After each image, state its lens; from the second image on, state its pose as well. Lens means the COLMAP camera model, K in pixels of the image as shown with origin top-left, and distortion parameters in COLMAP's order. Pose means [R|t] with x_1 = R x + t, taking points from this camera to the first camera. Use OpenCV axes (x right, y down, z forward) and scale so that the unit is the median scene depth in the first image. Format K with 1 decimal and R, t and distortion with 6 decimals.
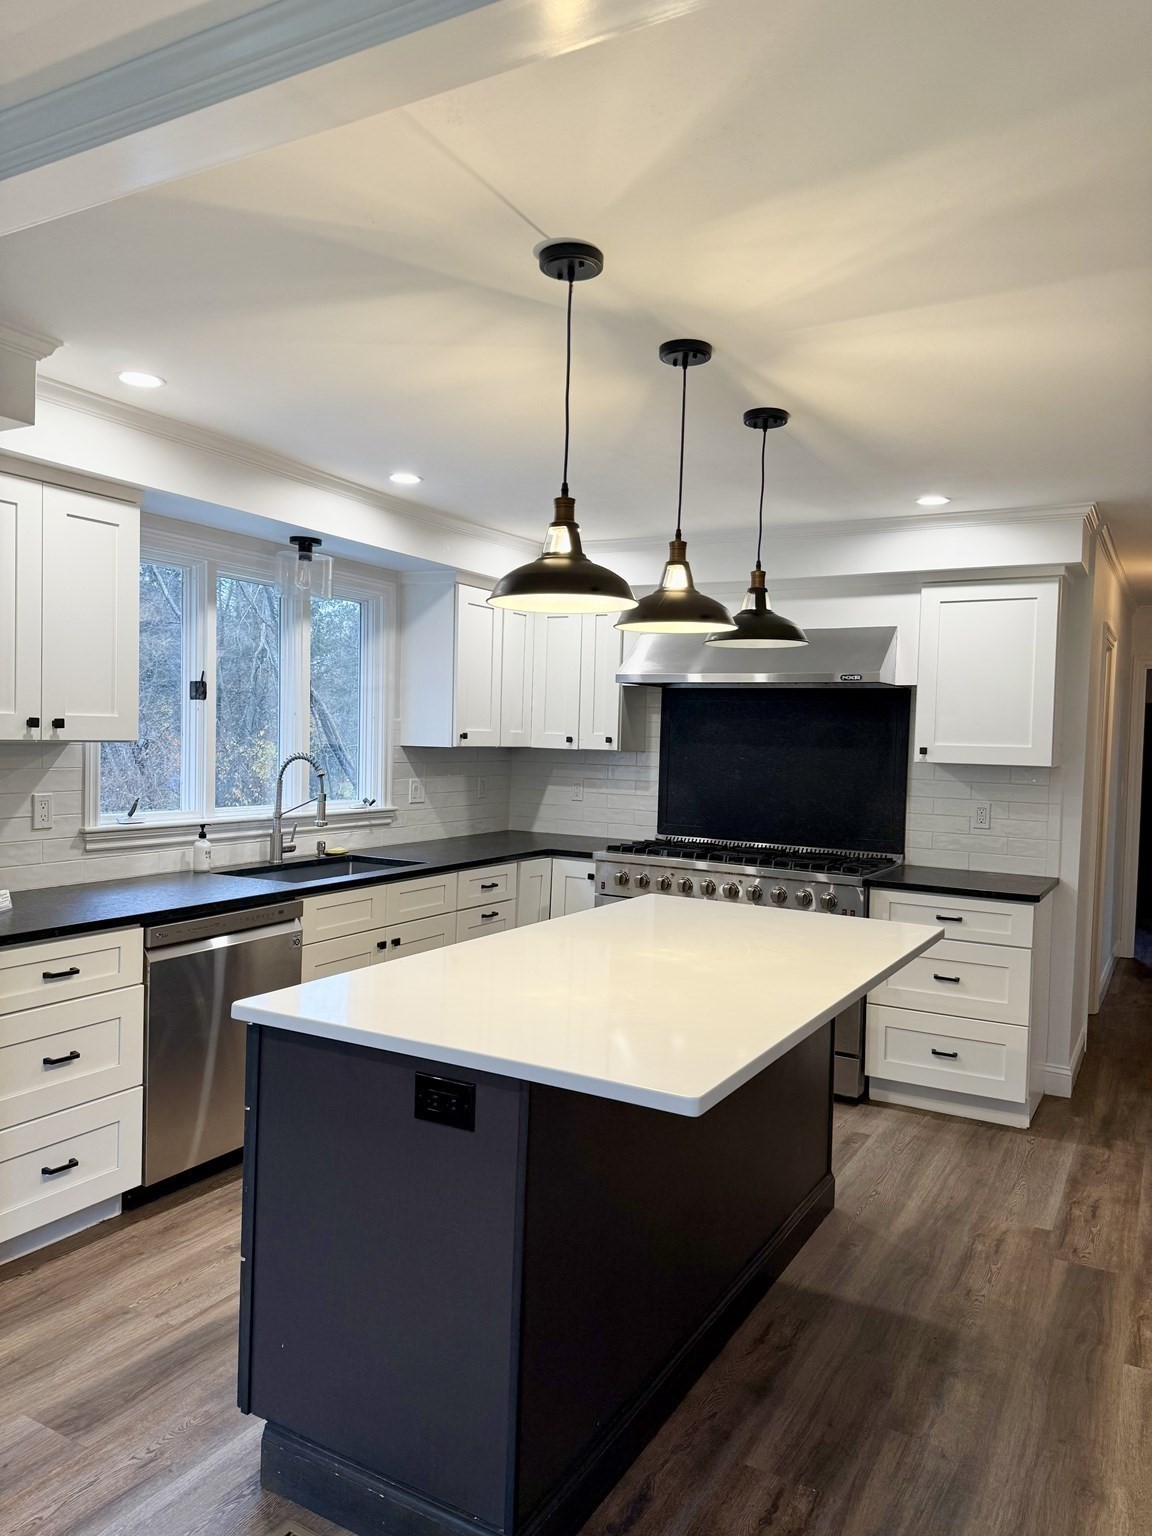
lens RADIAL K [[1075.2, 0, 576.0], [0, 1075.2, 768.0], [0, 0, 1]] dist [0.088675, -0.080487]
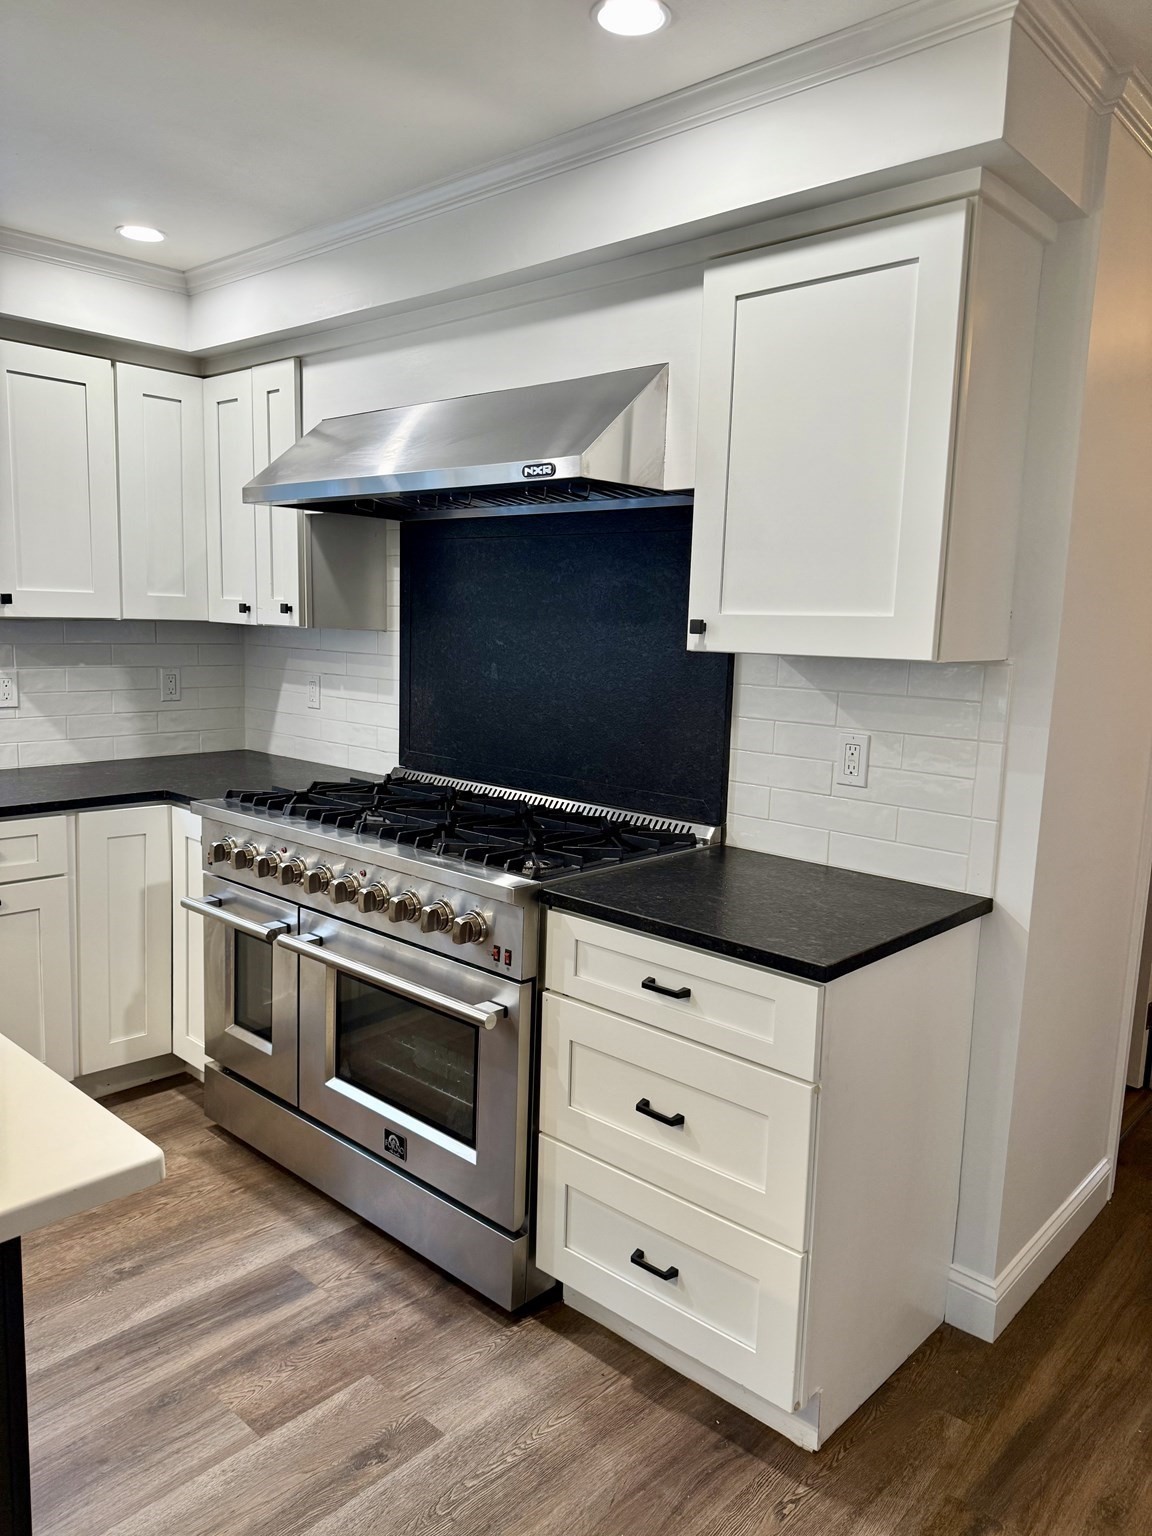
lens RADIAL K [[1075.2, 0, 576.0], [0, 1075.2, 768.0], [0, 0, 1]] dist [0.088675, -0.080487]
pose [[0.972188, 0.033825, -0.231745, 0.362795], [-0.010092, 0.994647, 0.102841, -0.001940], [0.233982, -0.097642, 0.967325, 0.491464]]
